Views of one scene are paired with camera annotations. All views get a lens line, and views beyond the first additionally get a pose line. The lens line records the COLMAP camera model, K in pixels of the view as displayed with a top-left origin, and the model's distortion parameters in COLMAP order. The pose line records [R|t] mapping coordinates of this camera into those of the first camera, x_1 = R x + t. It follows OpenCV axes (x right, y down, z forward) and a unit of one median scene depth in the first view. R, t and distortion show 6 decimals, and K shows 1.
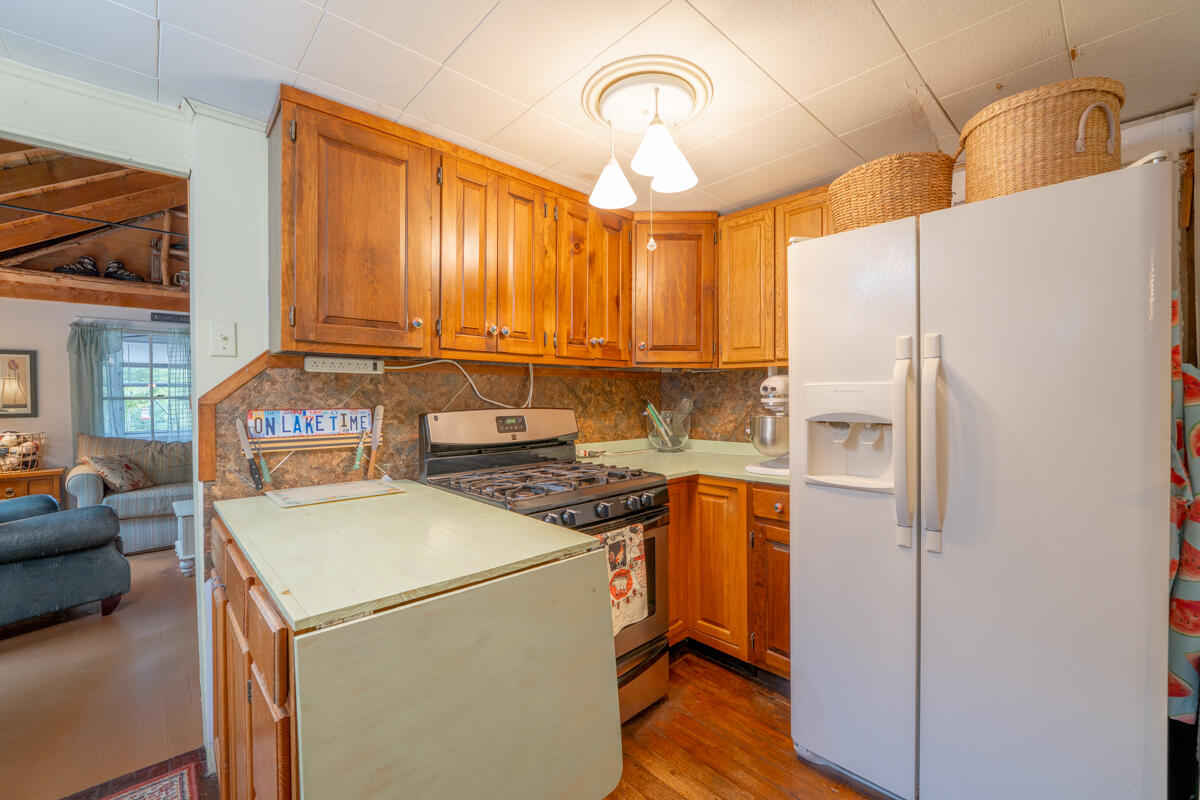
lens RADIAL K [[492.4, 0, 596.1], [0, 492.4, 398.8], [0, 0, 1]] dist [-0.002808, -0.000679]
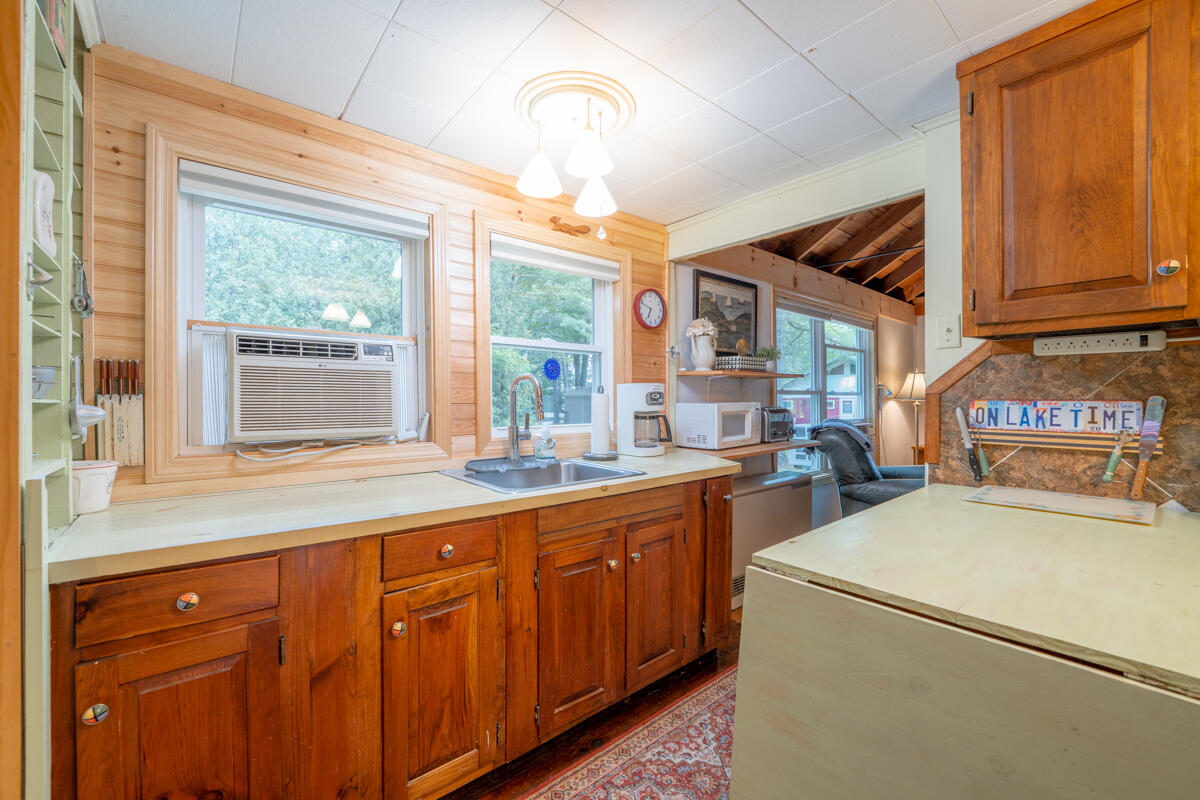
lens RADIAL K [[492.4, 0, 596.2], [0, 492.4, 397.9], [0, 0, 1]] dist [-0.002808, -0.000679]
pose [[-0.047635, 0.011314, -0.998801, 0.314840], [0.002369, 0.999934, 0.011213, 0.006702], [0.998862, -0.001832, -0.047658, 0.280648]]
